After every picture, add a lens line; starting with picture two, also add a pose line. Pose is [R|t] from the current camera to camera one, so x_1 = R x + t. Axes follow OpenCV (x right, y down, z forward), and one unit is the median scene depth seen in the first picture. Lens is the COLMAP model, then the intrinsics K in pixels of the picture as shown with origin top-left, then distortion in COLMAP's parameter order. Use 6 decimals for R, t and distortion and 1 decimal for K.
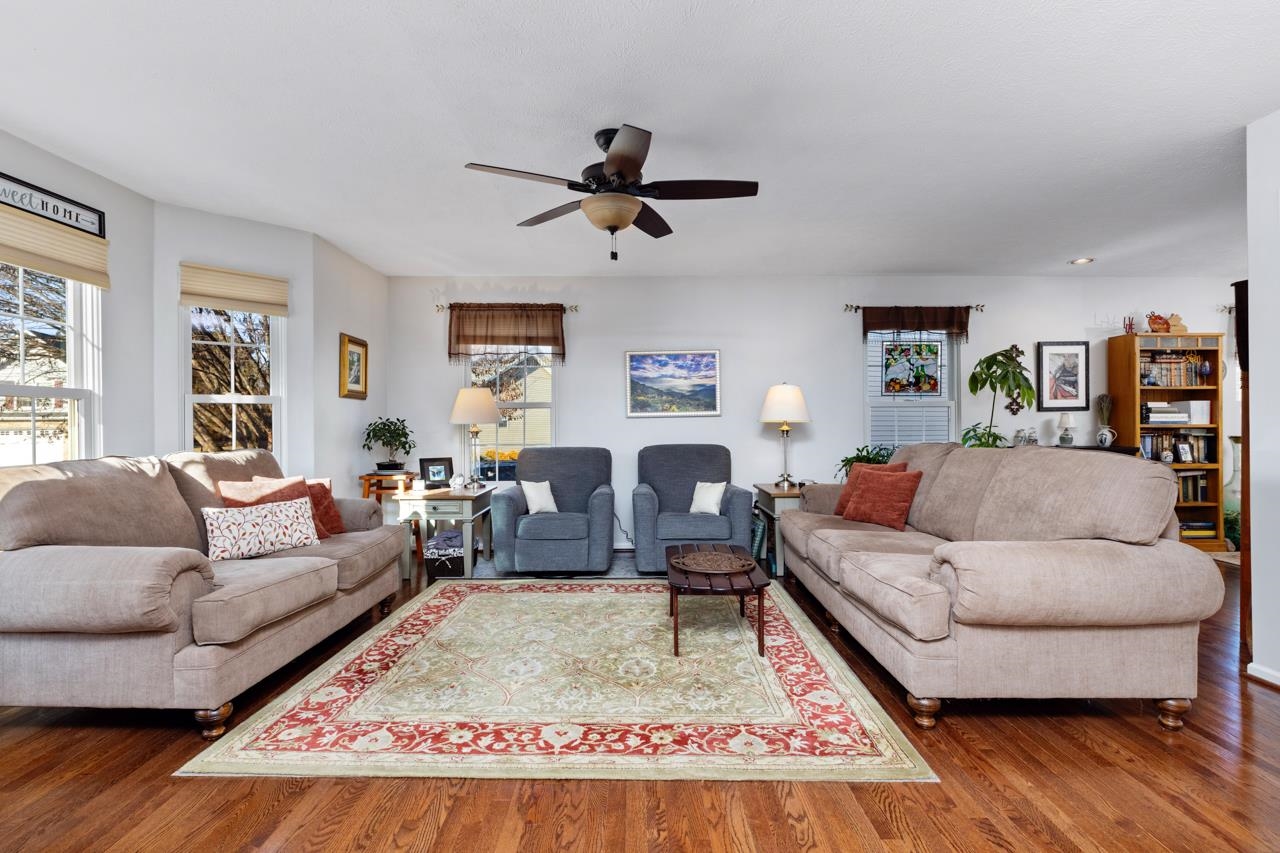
lens RADIAL K [[595.2, 0, 639.1], [0, 595.2, 424.1], [0, 0, 1]] dist [-0.003655, -0.000136]
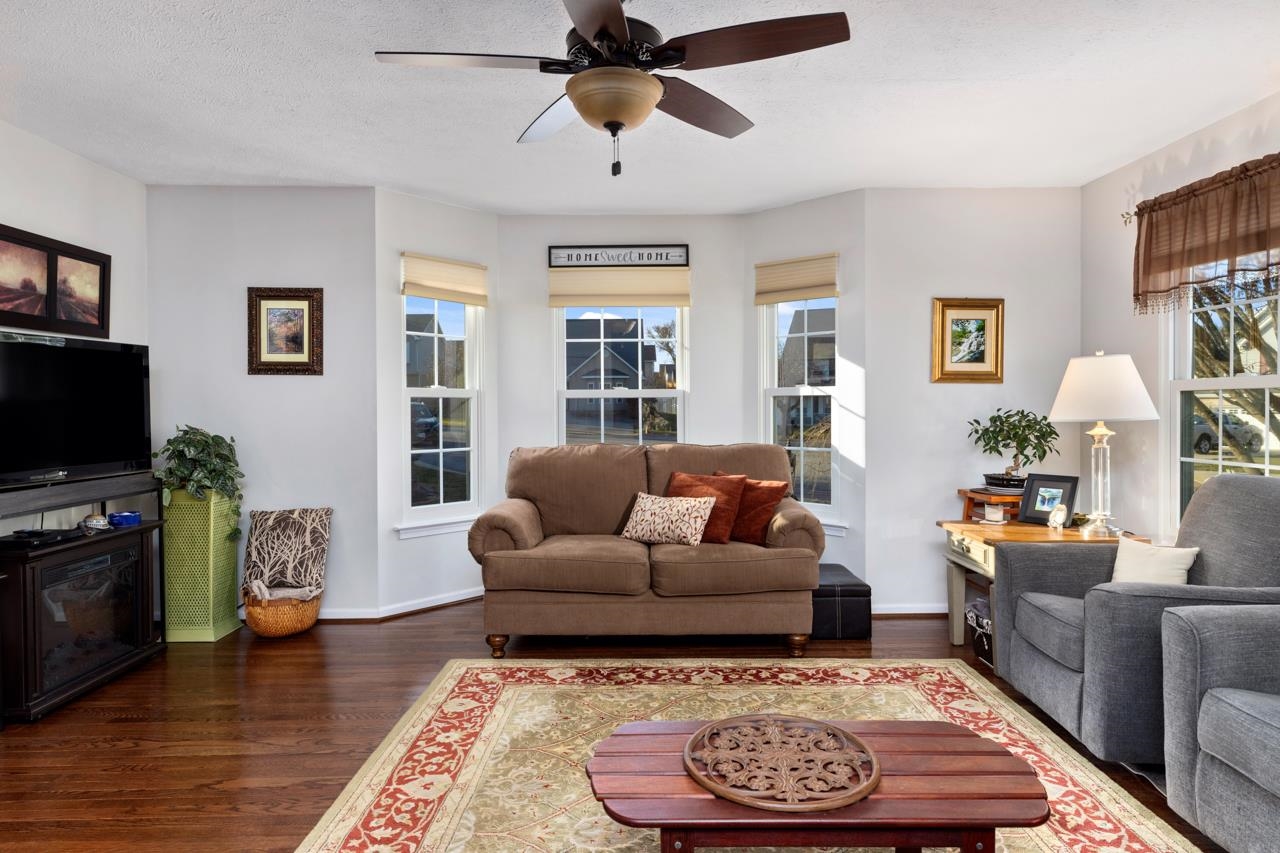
lens RADIAL K [[763.5, 0, 658.1], [0, 763.5, 418.5], [0, 0, 1]] dist [0.006516, 0.001861]
pose [[0.025867, 0.021862, -0.999426, 0.697698], [0.004381, 0.999749, 0.021983, -0.033160], [0.999656, -0.004947, 0.025765, 0.918316]]
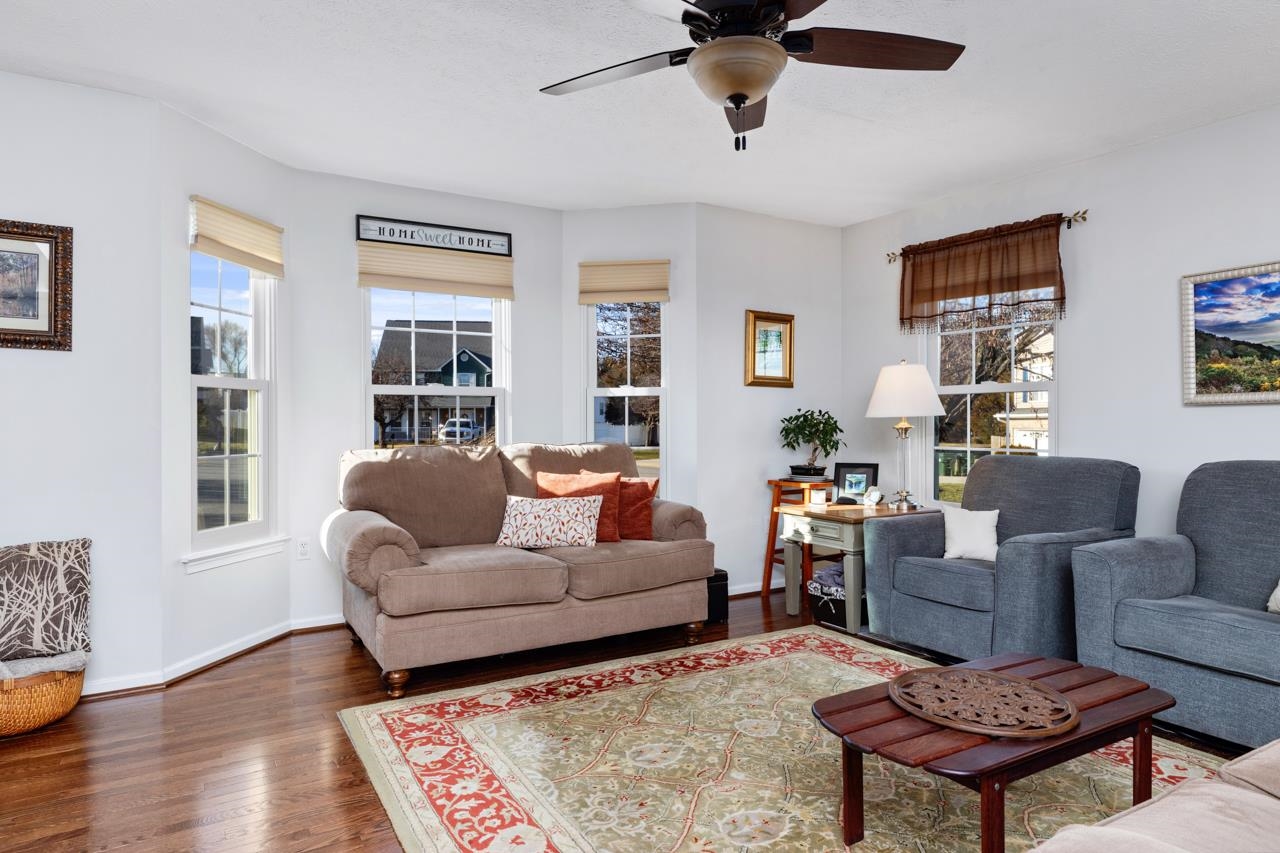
lens RADIAL K [[763.5, 0, 653.6], [0, 763.5, 426.1], [0, 0, 1]] dist [0.006516, 0.001861]
pose [[0.534260, 0.010901, -0.845250, 0.521796], [-0.001294, 0.999926, 0.012078, -0.000299], [0.845319, -0.005359, 0.534234, 0.448492]]
